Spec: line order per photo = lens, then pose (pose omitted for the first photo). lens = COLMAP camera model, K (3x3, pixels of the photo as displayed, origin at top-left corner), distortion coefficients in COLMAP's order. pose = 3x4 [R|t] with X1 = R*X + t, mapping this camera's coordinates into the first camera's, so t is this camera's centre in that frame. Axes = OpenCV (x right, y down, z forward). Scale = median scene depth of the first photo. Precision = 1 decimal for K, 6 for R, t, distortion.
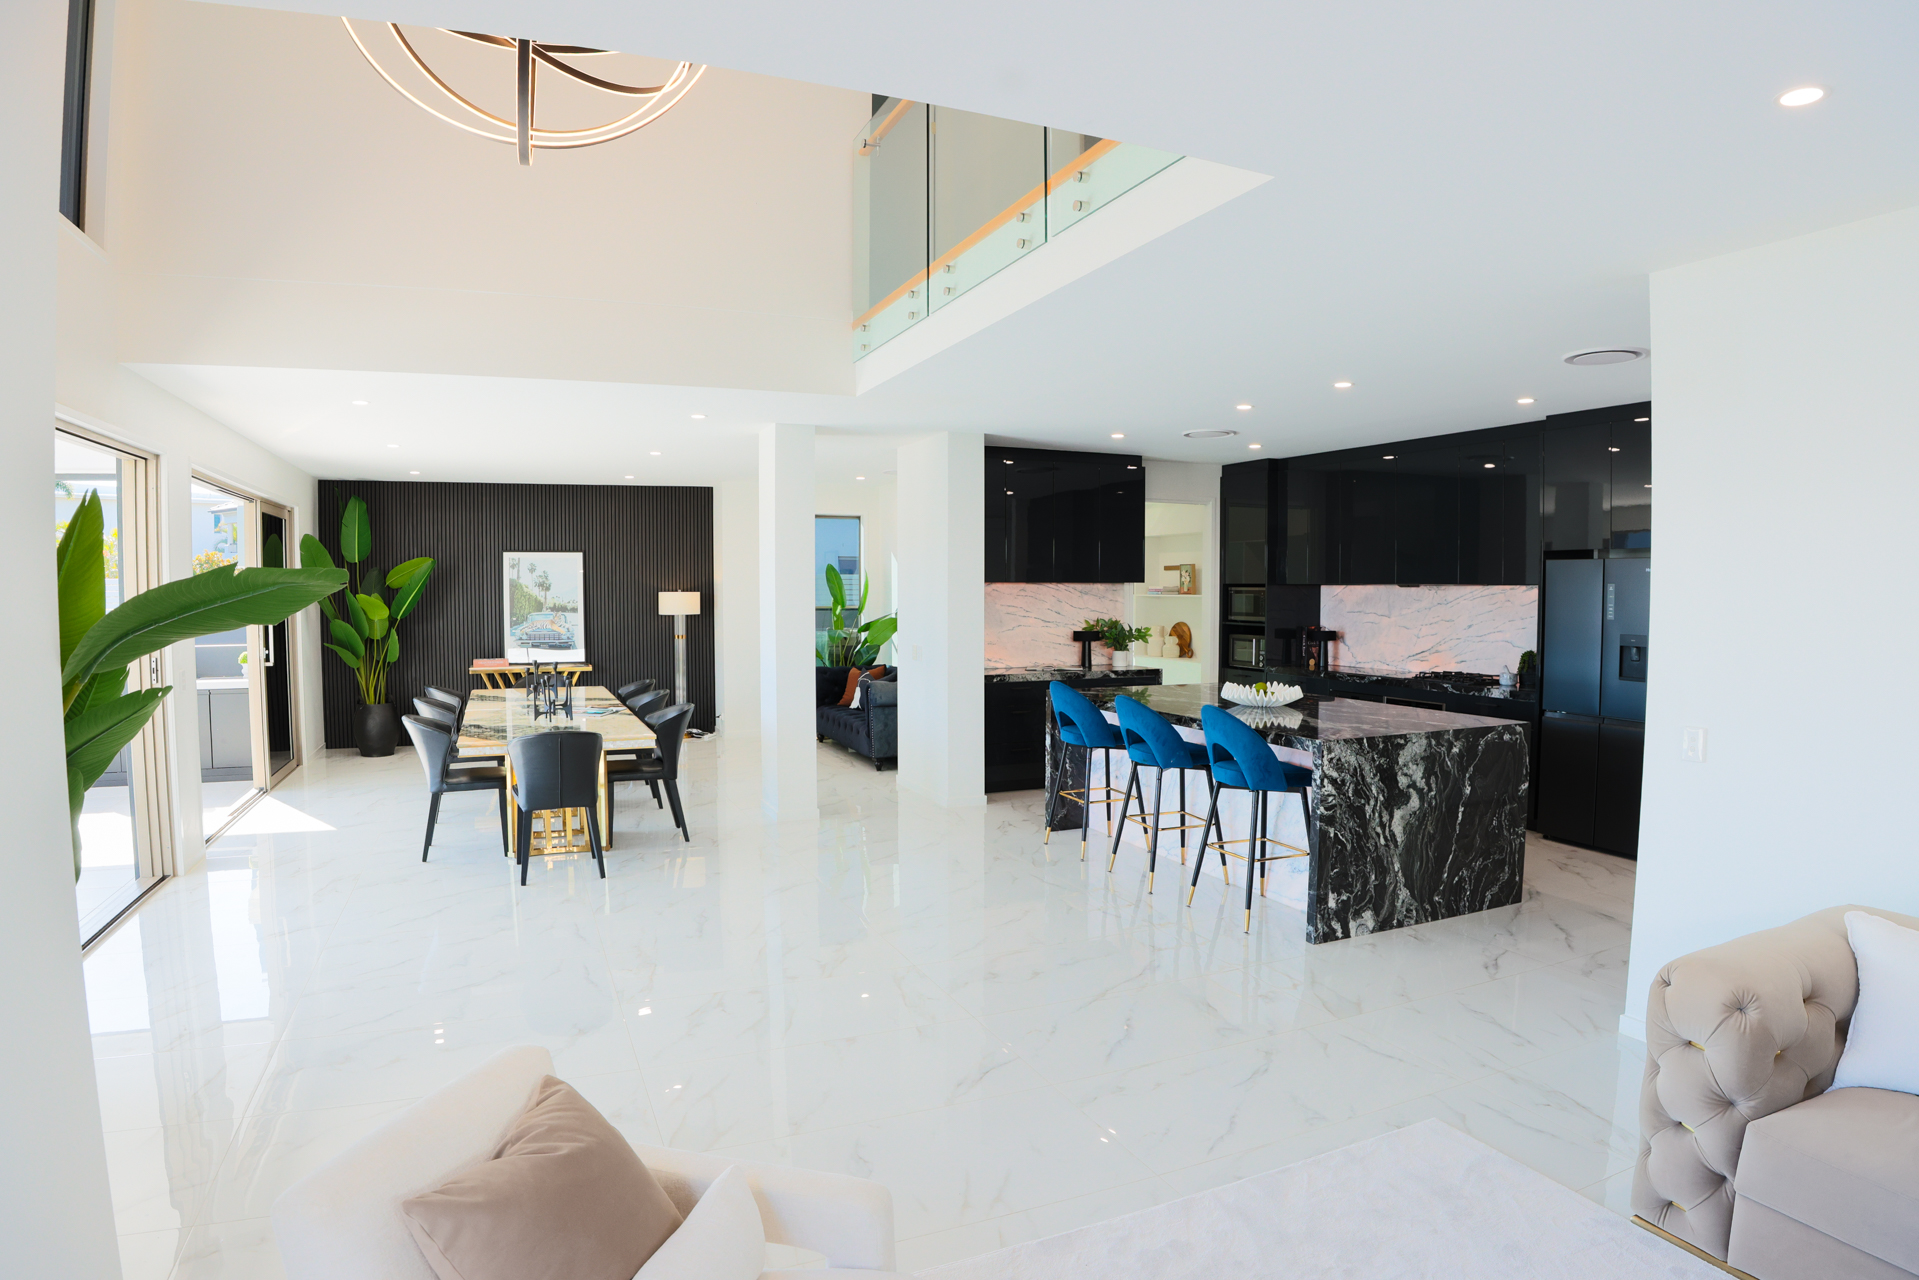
lens RADIAL K [[1117.4, 0, 959.5], [0, 1117.4, 640.0], [0, 0, 1]] dist [-0.111396, 0.000634]
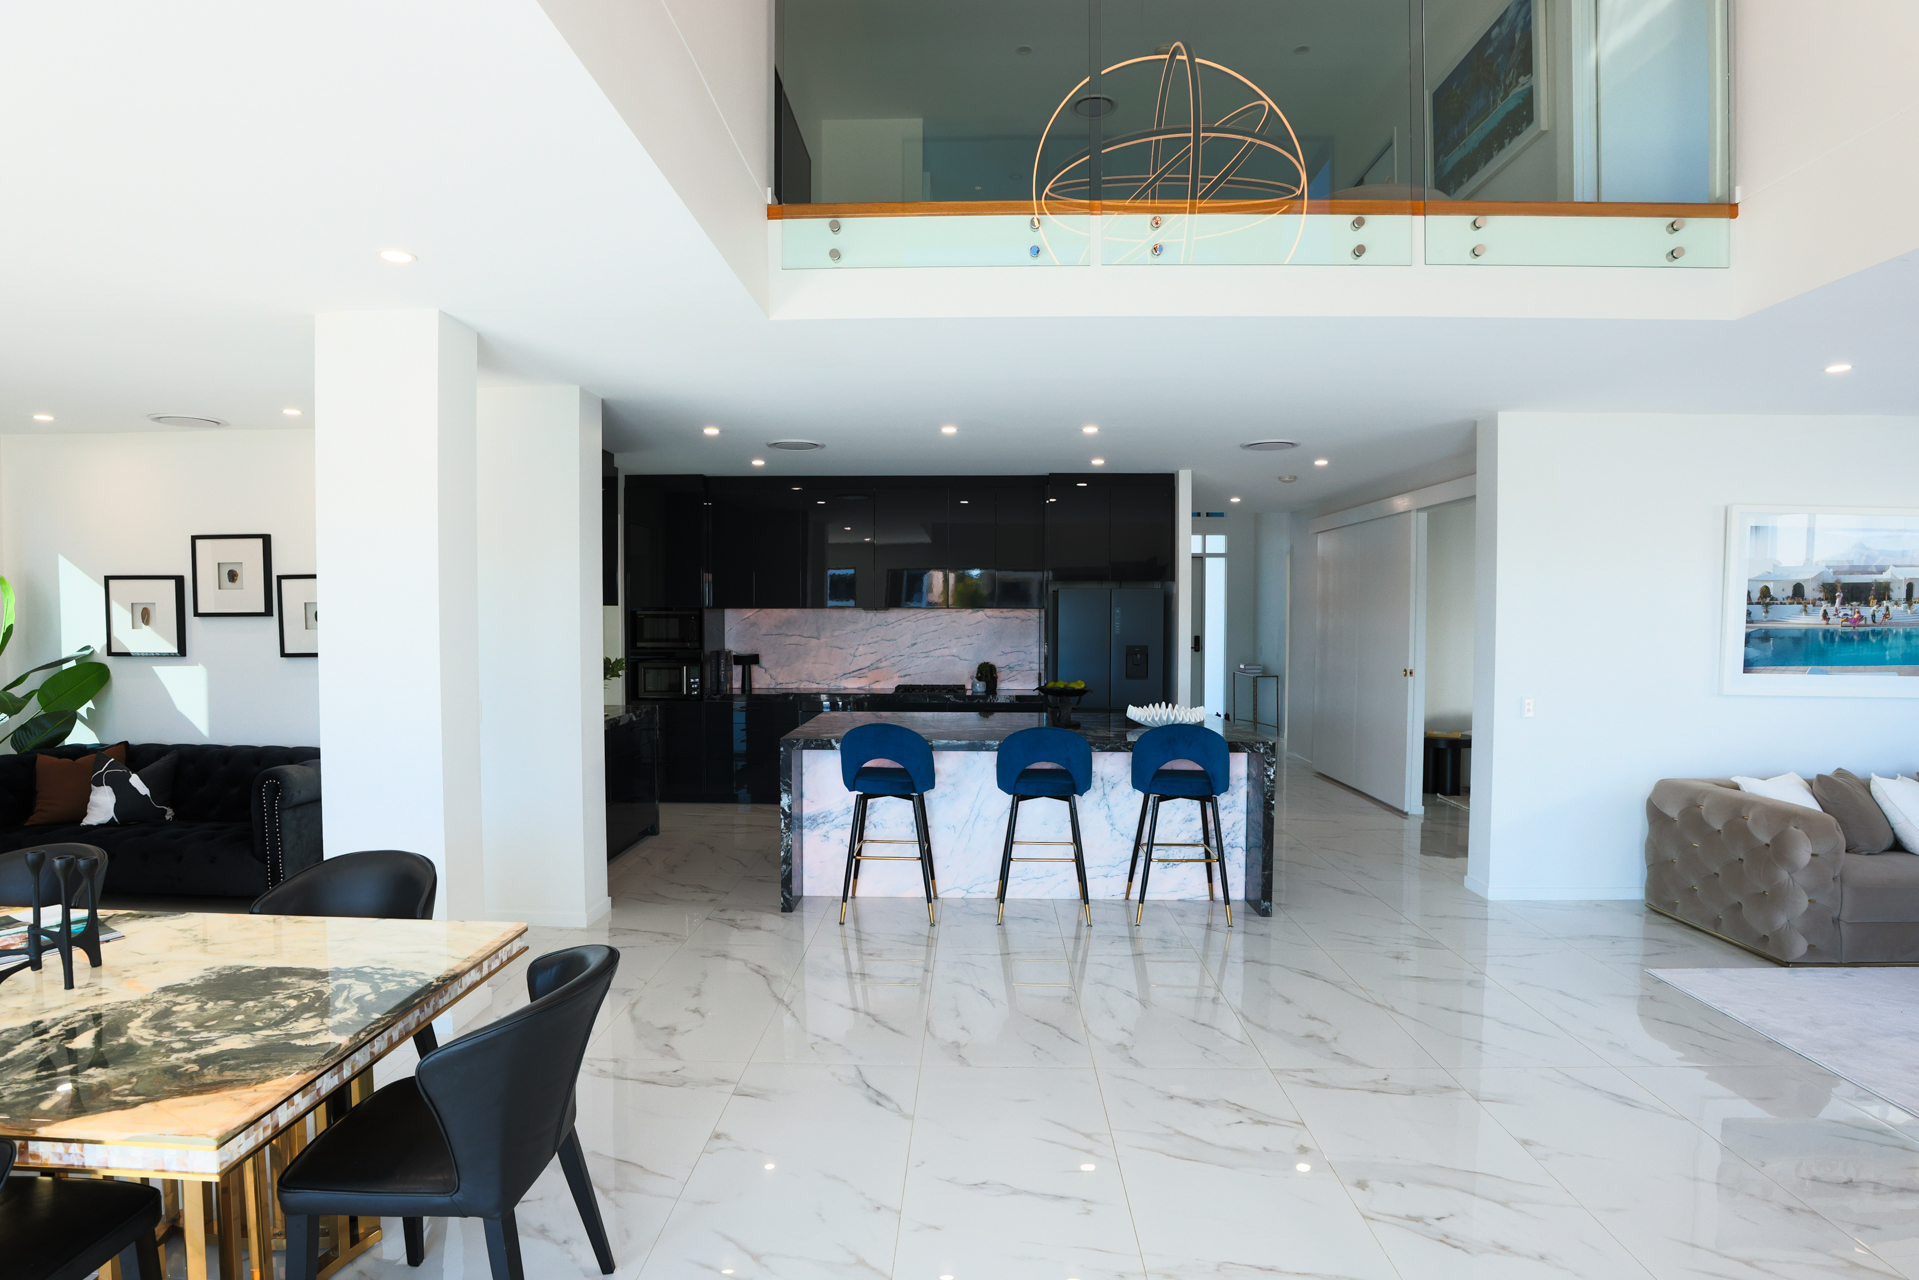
lens RADIAL K [[972.8, 0, 951.9], [0, 972.8, 641.3], [0, 0, 1]] dist [-0.038602, 0.002679]
pose [[0.412978, -0.025716, 0.910378, -0.376580], [0.038514, 0.999200, 0.010754, -0.020851], [-0.909926, 0.030621, 0.413638, 0.440786]]
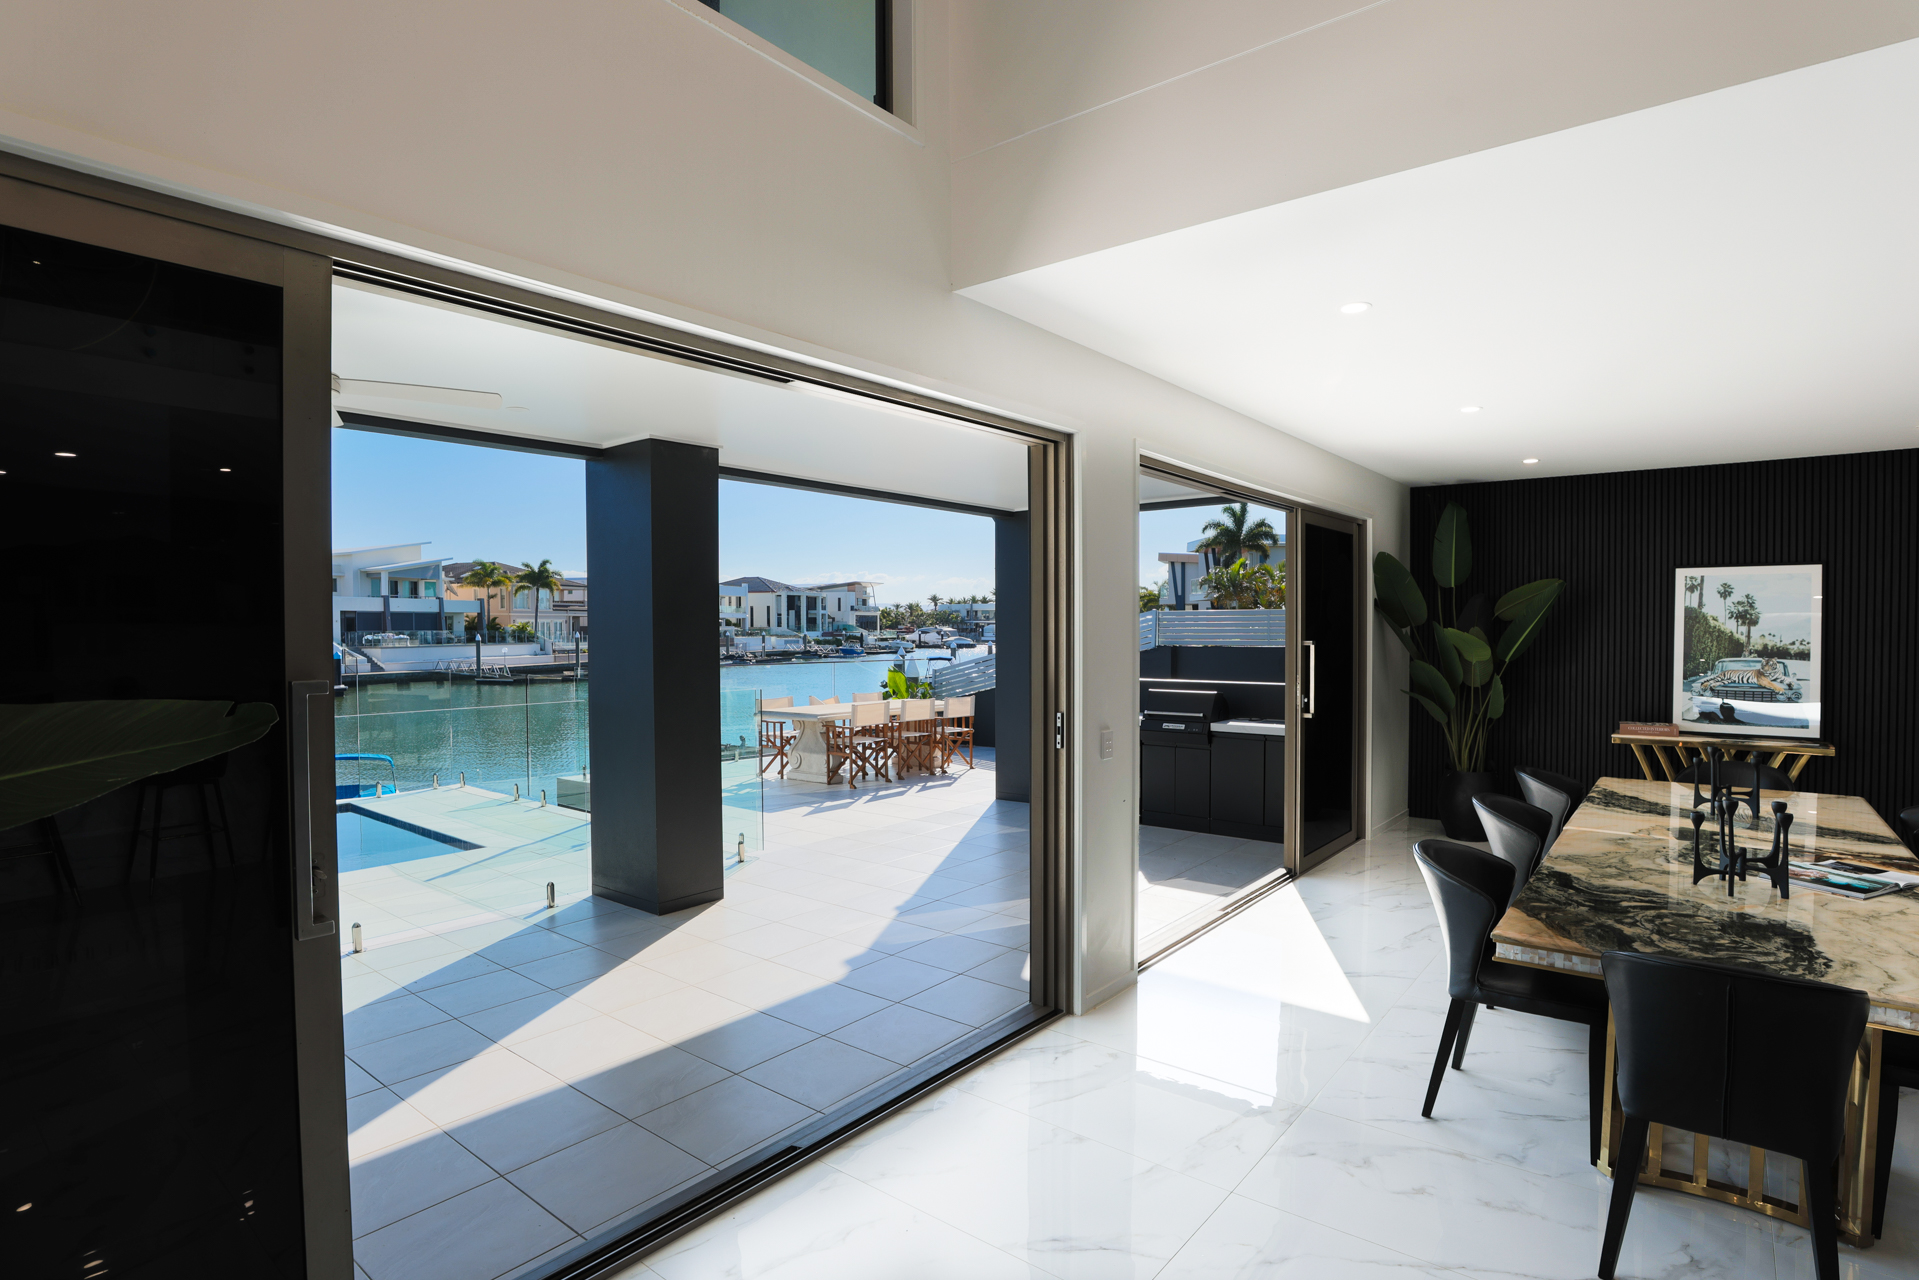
lens RADIAL K [[972.8, 0, 951.9], [0, 972.8, 641.3], [0, 0, 1]] dist [-0.038602, 0.002679]
pose [[0.476982, 0.017160, -0.878746, -0.120186], [-0.039214, 0.999229, -0.001773, -0.017277], [0.878038, 0.035305, 0.477287, 0.352290]]
